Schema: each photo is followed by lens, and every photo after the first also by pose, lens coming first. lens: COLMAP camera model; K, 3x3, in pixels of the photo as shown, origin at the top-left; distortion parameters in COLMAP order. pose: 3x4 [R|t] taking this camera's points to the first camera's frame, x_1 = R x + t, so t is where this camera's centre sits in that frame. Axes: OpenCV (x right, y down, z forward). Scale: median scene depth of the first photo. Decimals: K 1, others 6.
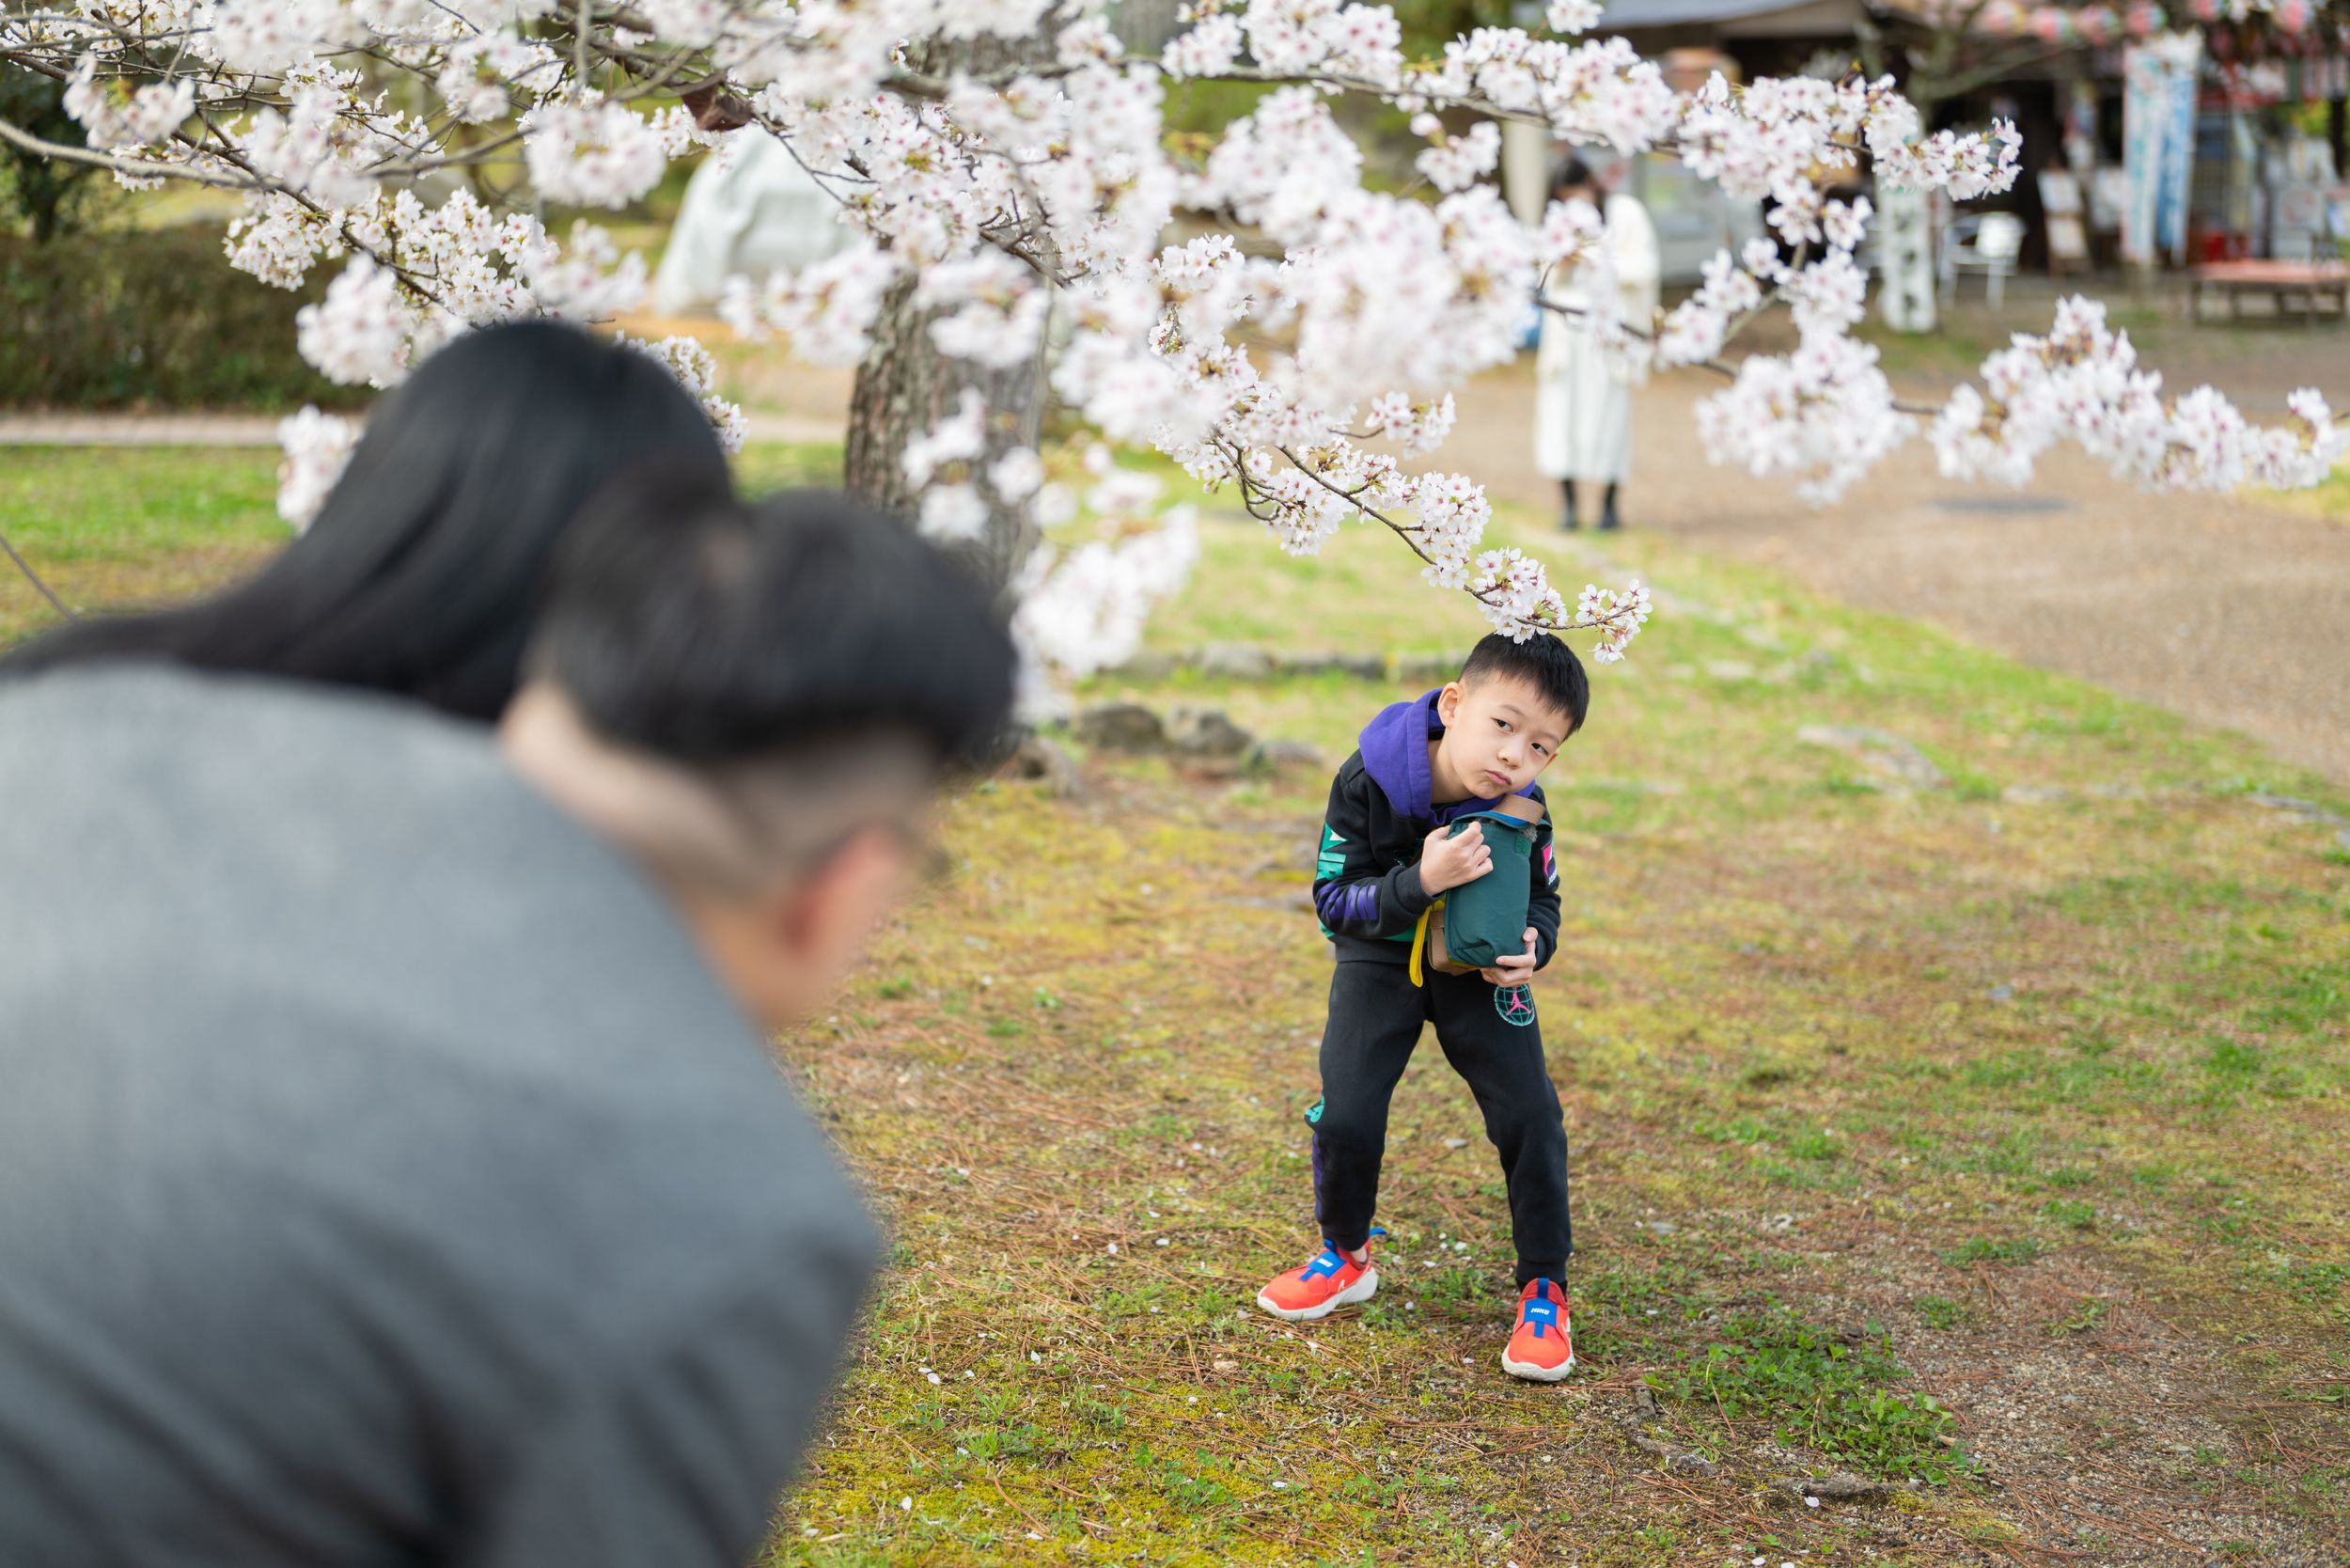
lens RADIAL K [[3180.0, 0, 1175.0], [0, 3180.0, 784.0], [0, 0, 1]] dist [0.034618, -0.329720]
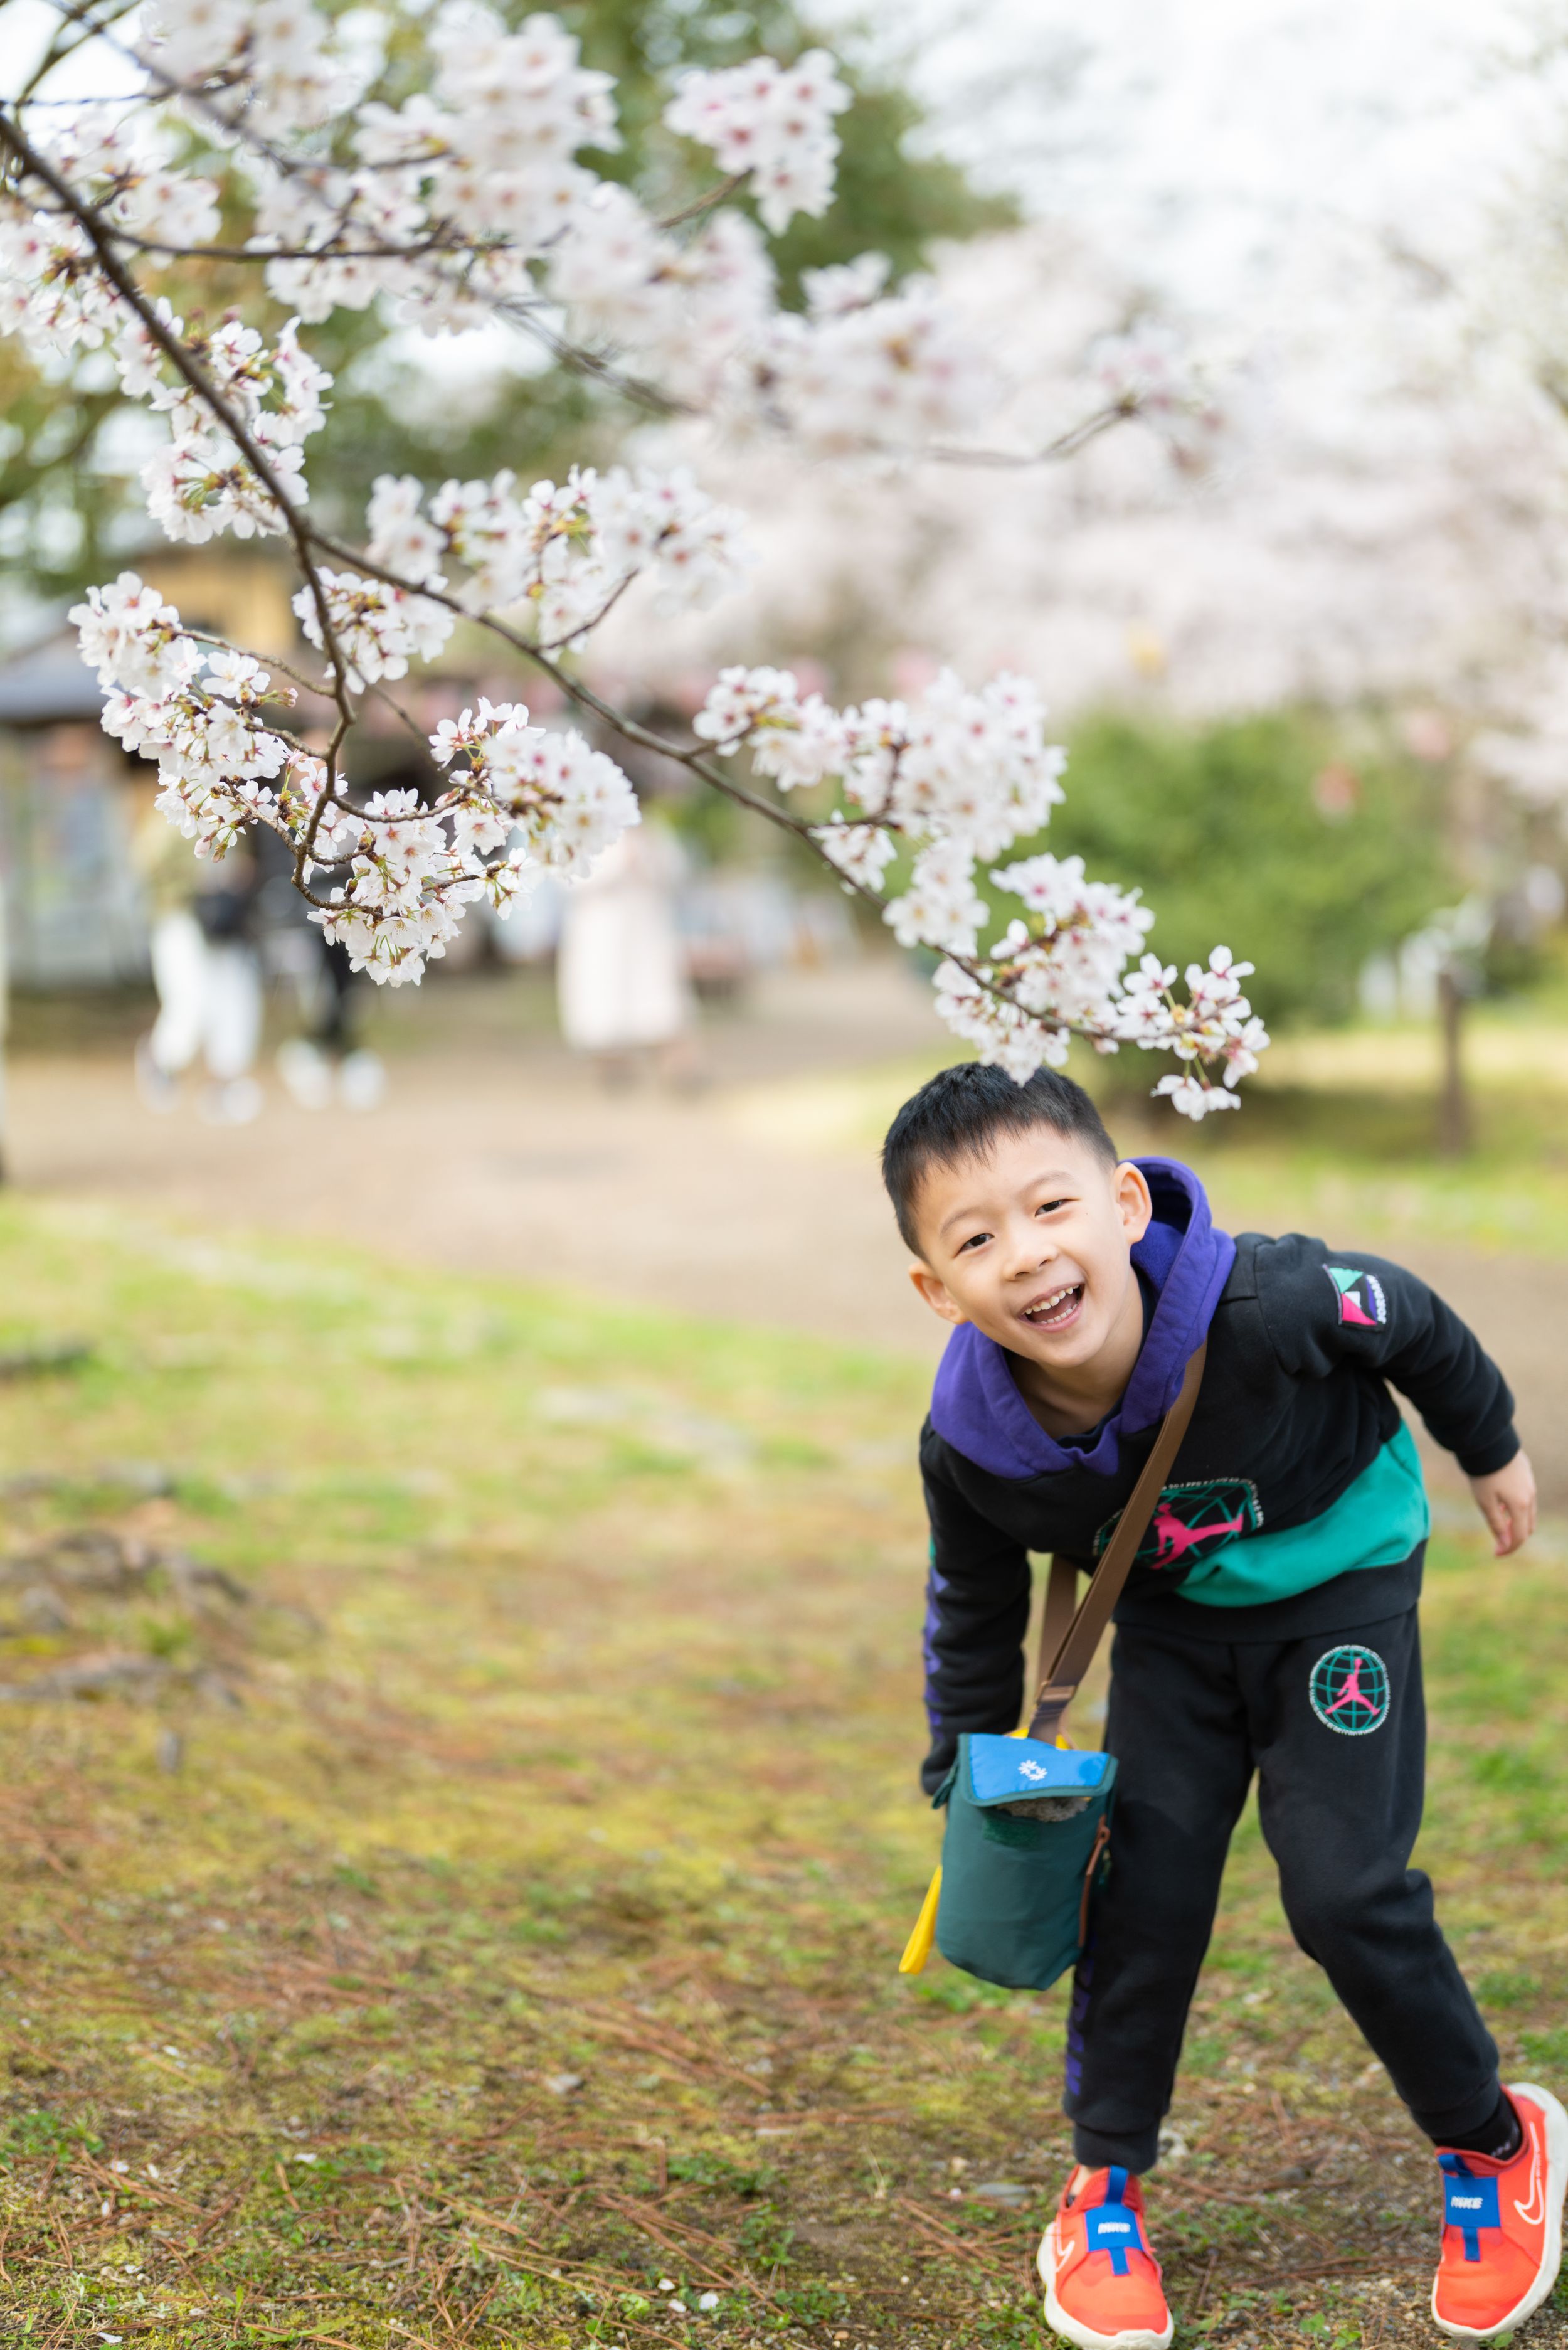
lens RADIAL K [[3179.6, 0, 784.0], [0, 3179.6, 1175.0], [0, 0, 1]] dist [0.034618, -0.329720]
pose [[0.918223, -0.040638, 0.393973, -0.093259], [0.083508, 0.992225, -0.092284, 0.009608], [-0.387159, 0.117637, 0.914478, 0.469247]]
